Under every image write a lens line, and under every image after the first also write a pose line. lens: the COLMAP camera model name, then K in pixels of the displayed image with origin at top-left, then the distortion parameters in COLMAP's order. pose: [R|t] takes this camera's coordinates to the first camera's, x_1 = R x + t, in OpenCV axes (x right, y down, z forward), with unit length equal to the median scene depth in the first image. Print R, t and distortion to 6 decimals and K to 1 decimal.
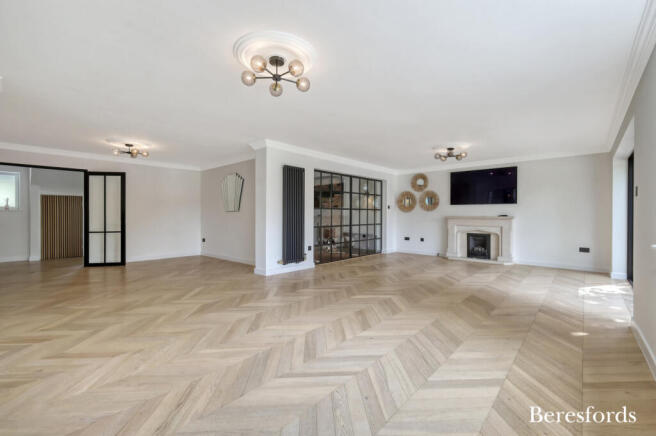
lens RADIAL K [[286.6, 0, 328.0], [0, 286.6, 218.0], [0, 0, 1]] dist [0.001339, -0.000139]
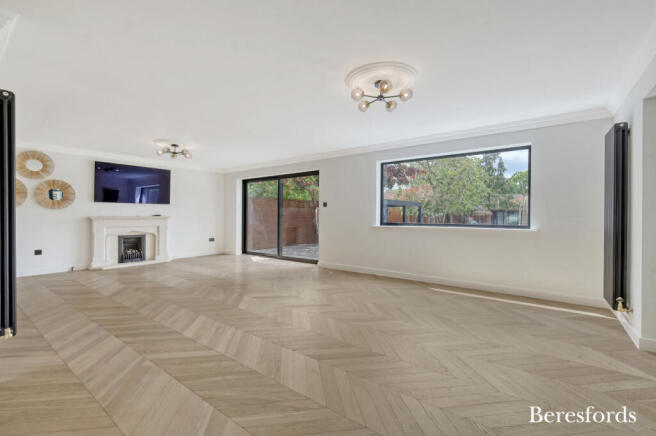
lens RADIAL K [[288.6, 0, 329.2], [0, 288.6, 214.3], [0, 0, 1]] dist [0.000882, 0.000012]
pose [[-0.089482, 0.000479, 0.995988, -0.464403], [0.010049, 0.999949, 0.000422, -0.006217], [-0.995938, 0.010046, -0.089483, 0.469231]]
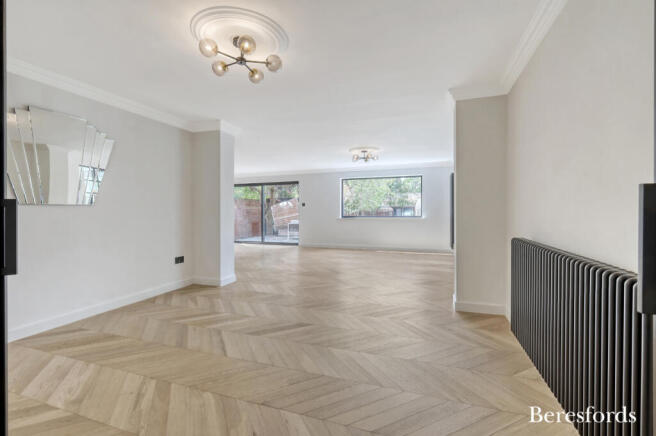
lens RADIAL K [[286.6, 0, 328.0], [0, 286.6, 218.0], [0, 0, 1]] dist [0.001339, -0.000139]
pose [[-0.380849, -0.020838, 0.924402, -0.861303], [0.016047, 0.999446, 0.029141, -0.012356], [-0.924498, 0.025932, -0.380304, 0.816016]]
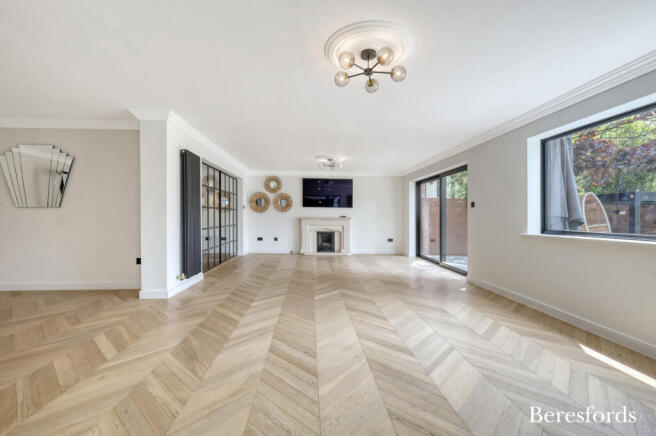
lens RADIAL K [[286.6, 0, 328.0], [0, 286.6, 218.0], [0, 0, 1]] dist [0.001339, -0.000139]
pose [[0.708278, 0.001714, 0.705932, -0.326174], [-0.001473, 0.999998, -0.000950, -0.001441], [-0.705933, -0.000367, 0.708279, 0.148136]]
